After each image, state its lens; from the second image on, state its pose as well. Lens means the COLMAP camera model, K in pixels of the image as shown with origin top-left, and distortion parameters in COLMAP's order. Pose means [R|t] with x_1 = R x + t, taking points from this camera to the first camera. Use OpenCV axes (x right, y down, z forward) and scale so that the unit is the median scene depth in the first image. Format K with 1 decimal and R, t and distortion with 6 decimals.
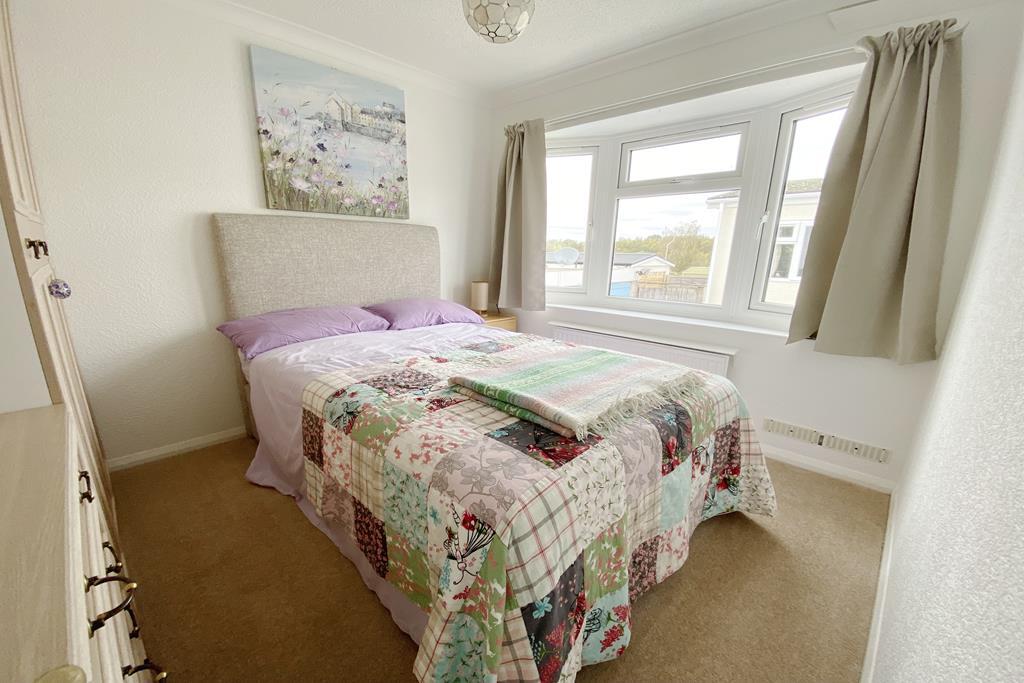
lens RADIAL K [[412.5, 0, 510.4], [0, 412.5, 352.9], [0, 0, 1]] dist [0.039117, -0.029051]
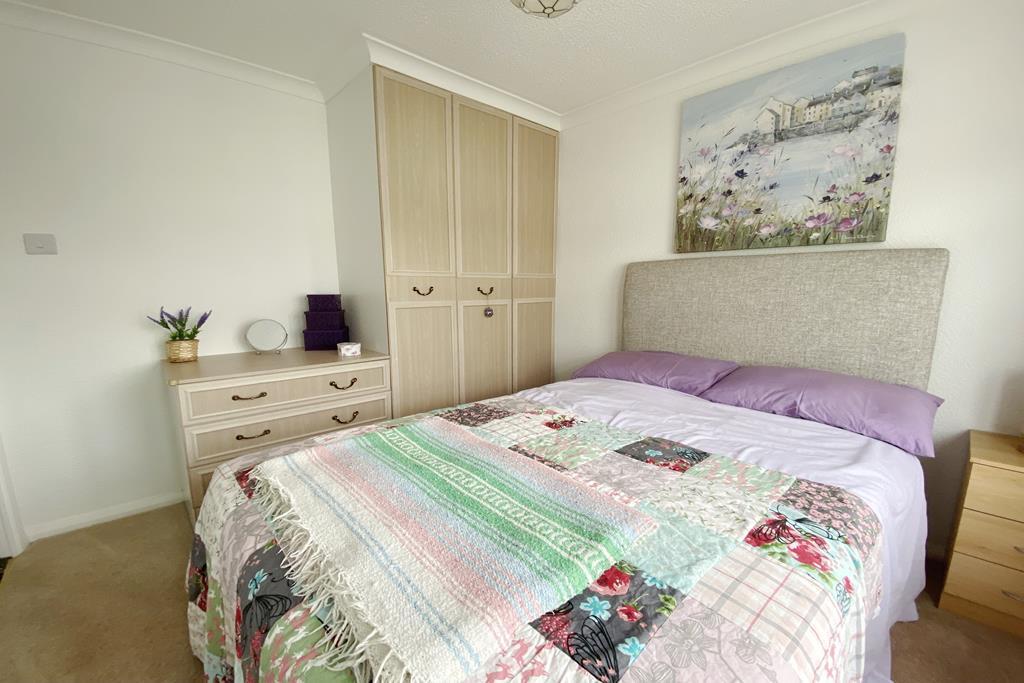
lens RADIAL K [[412.5, 0, 510.4], [0, 412.5, 352.9], [0, 0, 1]] dist [0.039117, -0.029051]
pose [[-0.040712, 0.149100, -0.987984, 0.448426], [-0.245003, 0.957126, 0.154539, -0.159393], [0.968667, 0.248351, -0.002436, 0.628308]]
